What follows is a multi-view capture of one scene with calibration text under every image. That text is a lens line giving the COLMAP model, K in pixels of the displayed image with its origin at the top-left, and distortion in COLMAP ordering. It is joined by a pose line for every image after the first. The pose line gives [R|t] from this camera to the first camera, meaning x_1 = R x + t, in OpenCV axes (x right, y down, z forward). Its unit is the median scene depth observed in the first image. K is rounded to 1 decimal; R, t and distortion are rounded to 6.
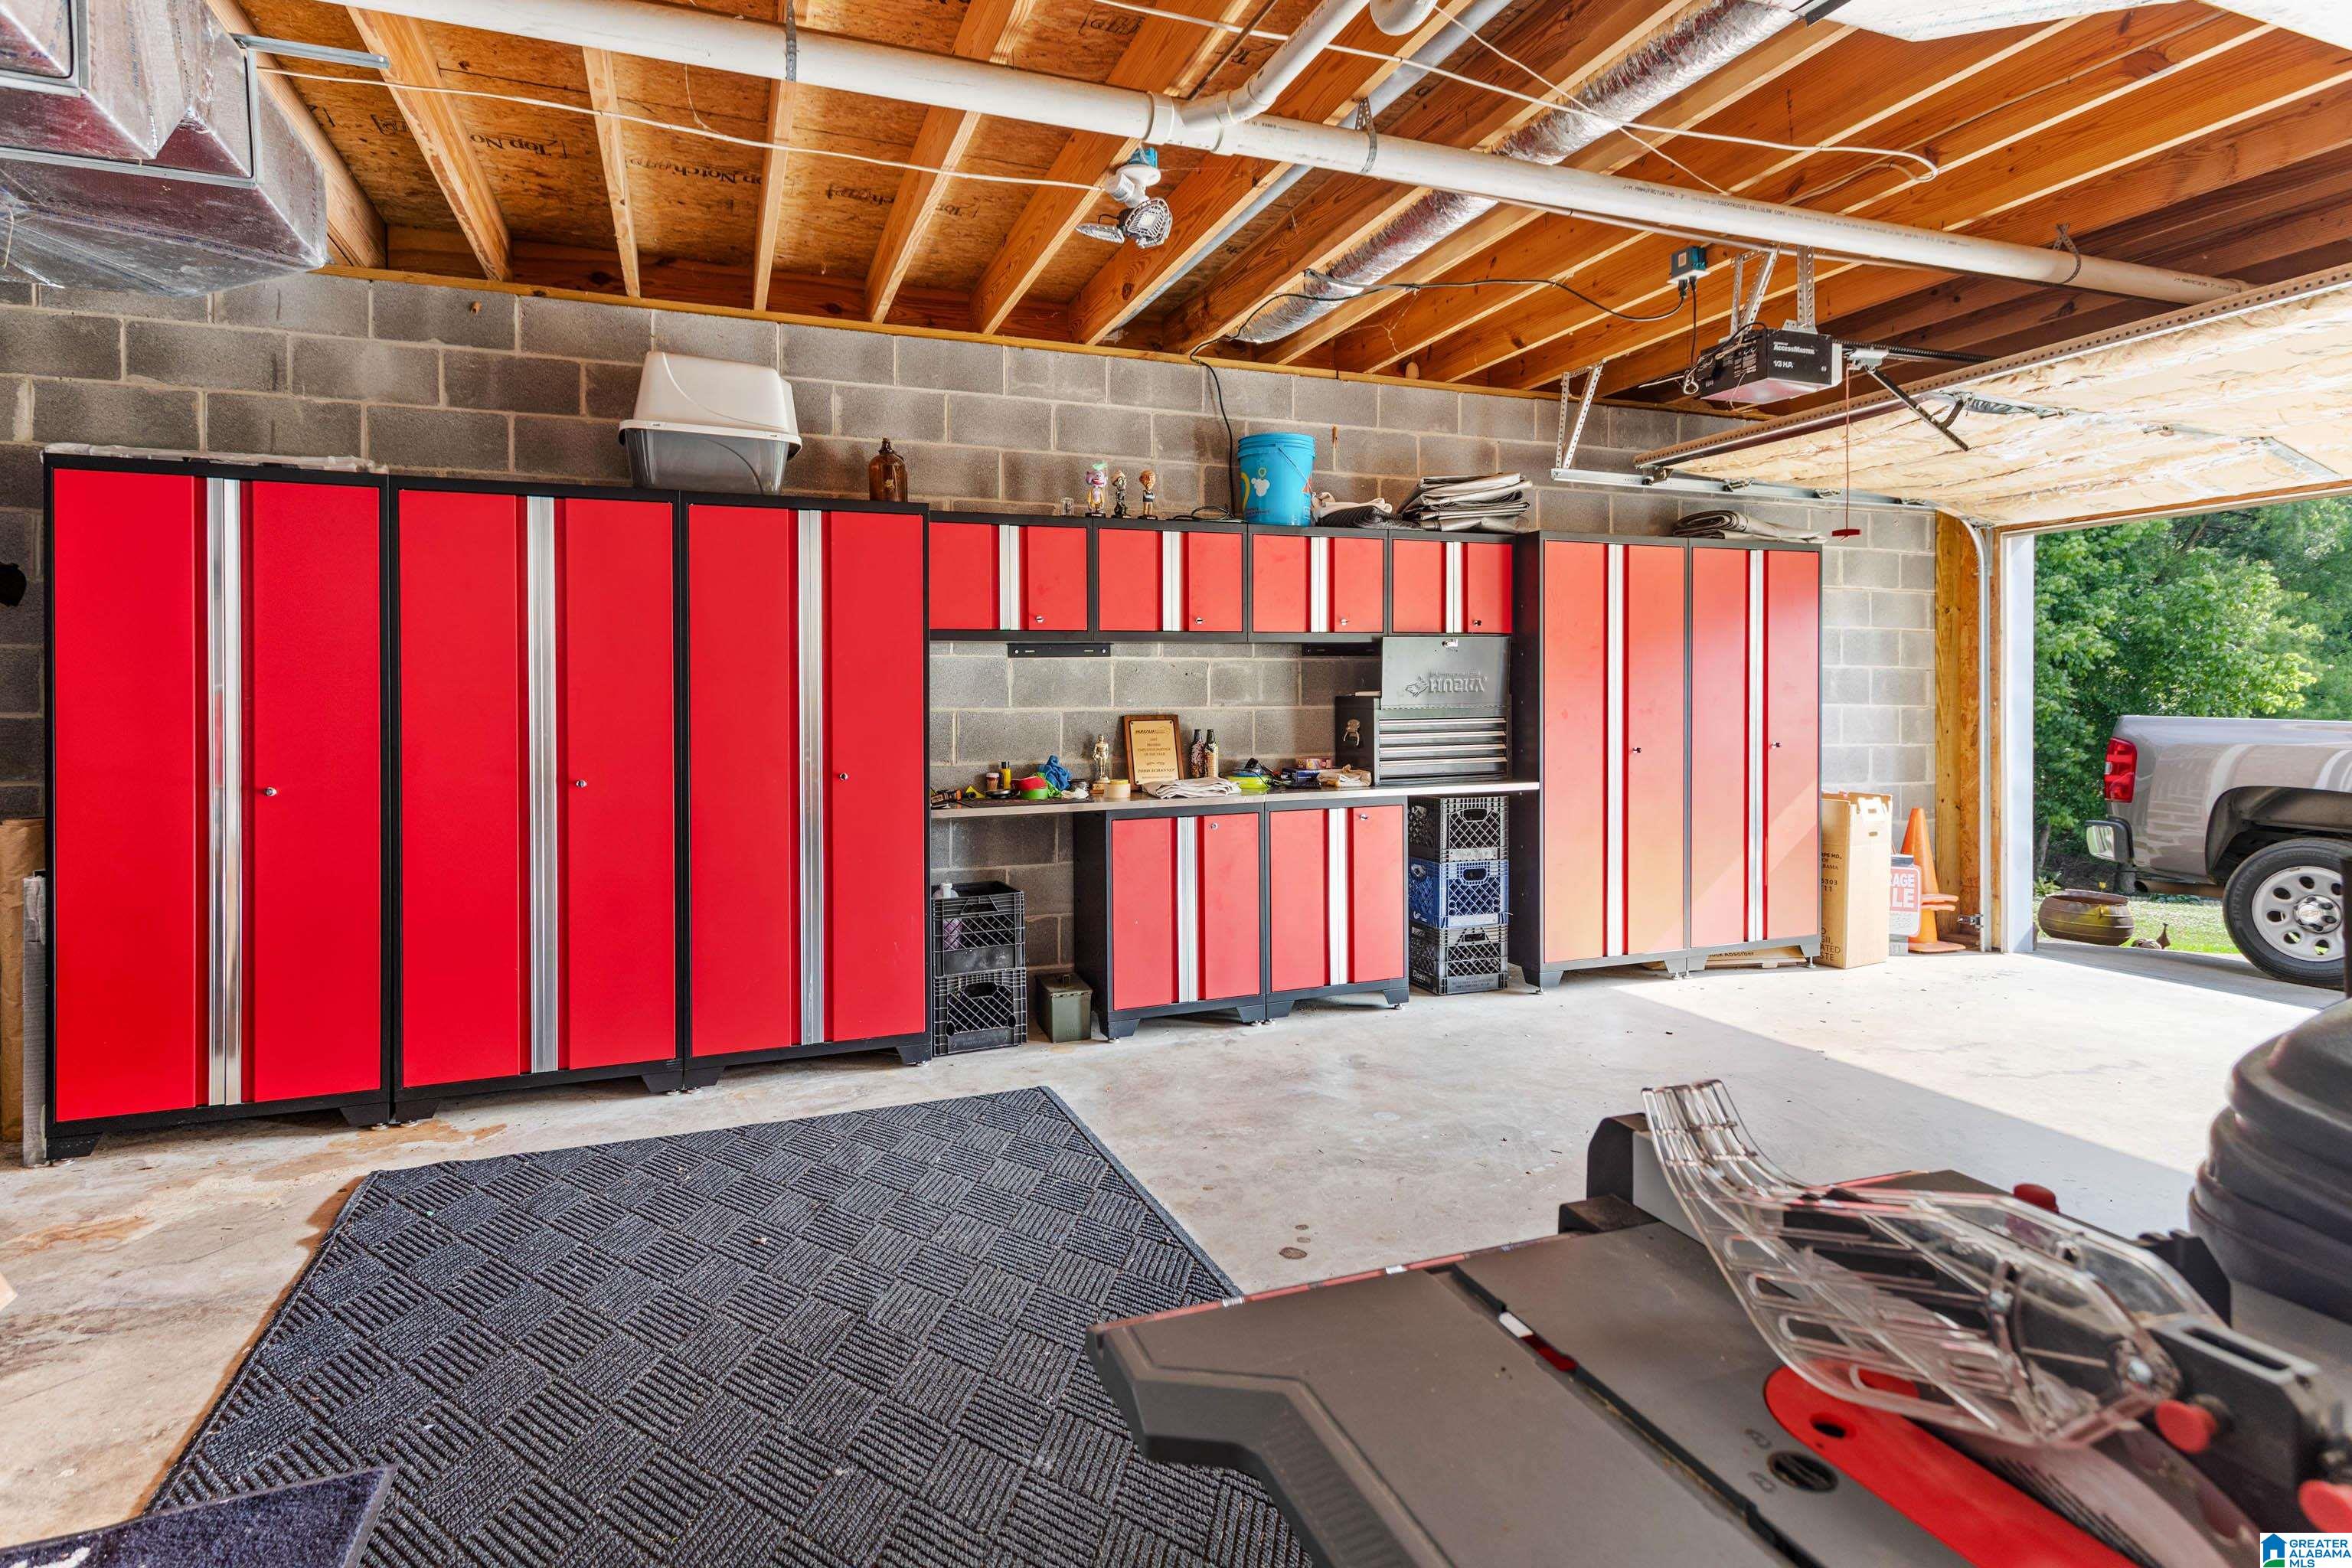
lens RADIAL K [[1200.2, 0, 1167.4], [0, 1200.2, 681.3], [0, 0, 1]] dist [0.002366, -0.000079]
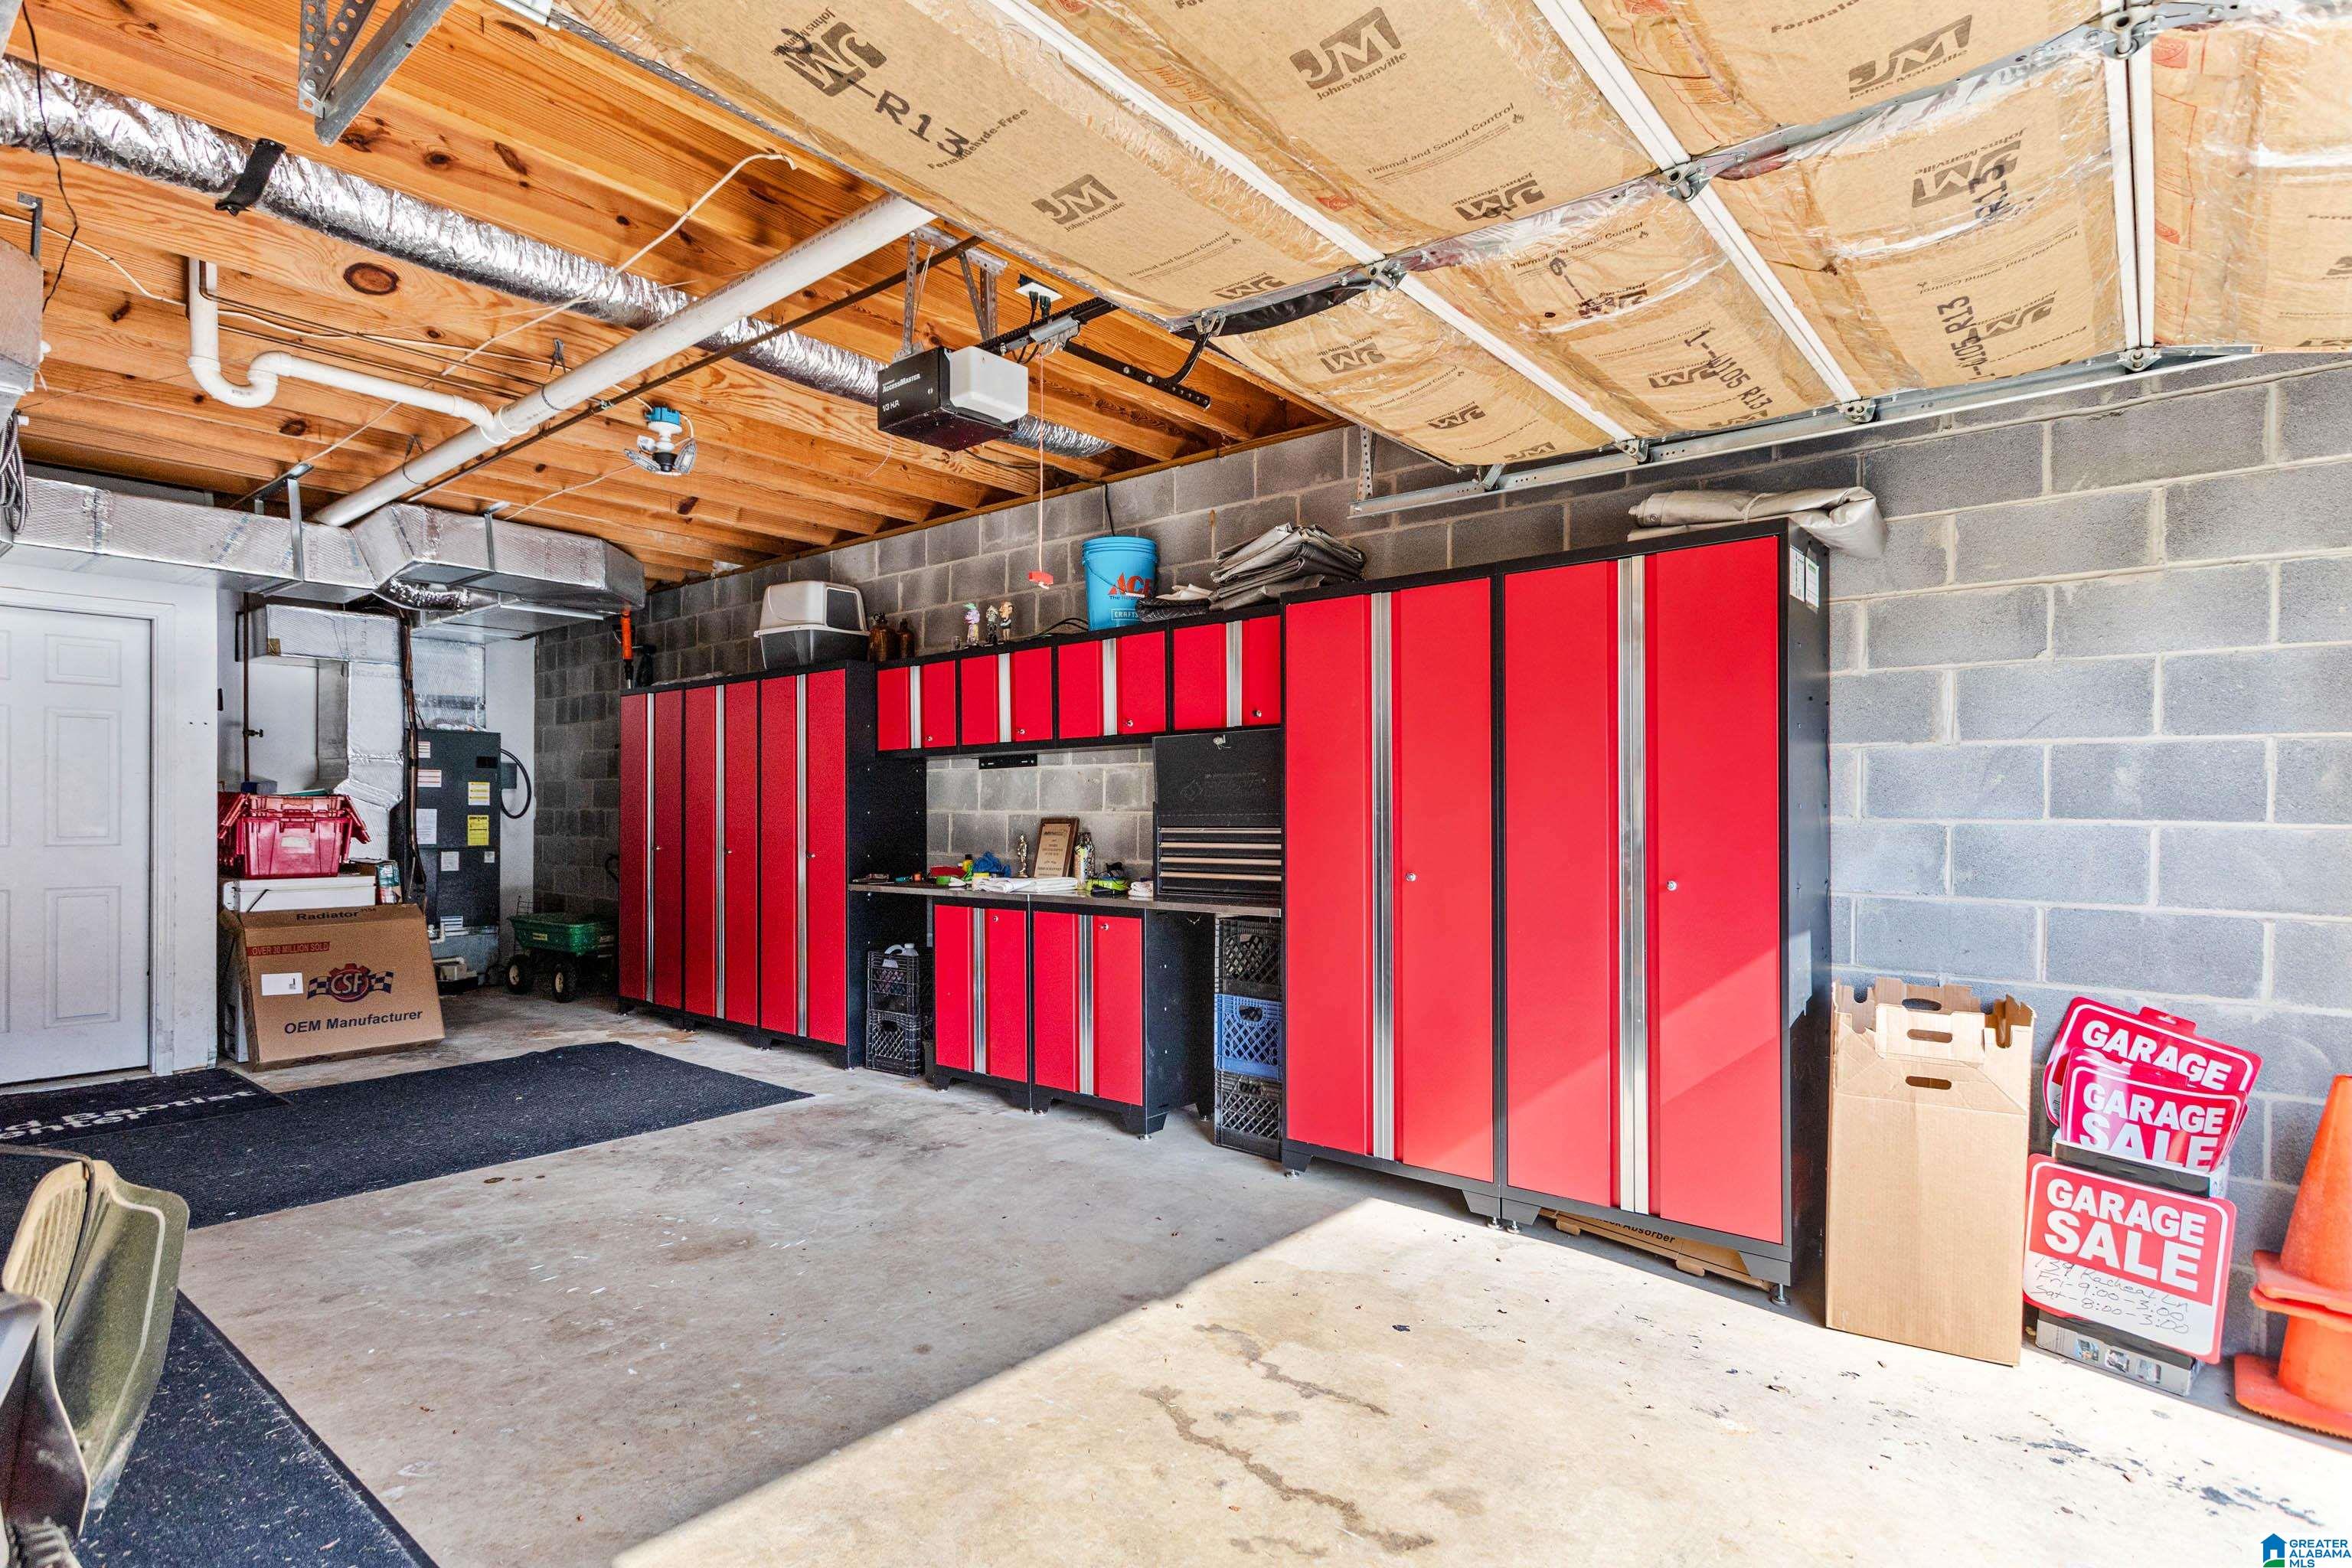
lens RADIAL K [[1178.1, 0, 1176.0], [0, 1178.1, 784.0], [0, 0, 1]] dist [0.000956, 0.000038]
pose [[0.489832, -0.013526, -0.871712, 0.982062], [0.007046, 0.999908, -0.011556, 0.009799], [0.871788, -0.000481, 0.489882, 0.568327]]
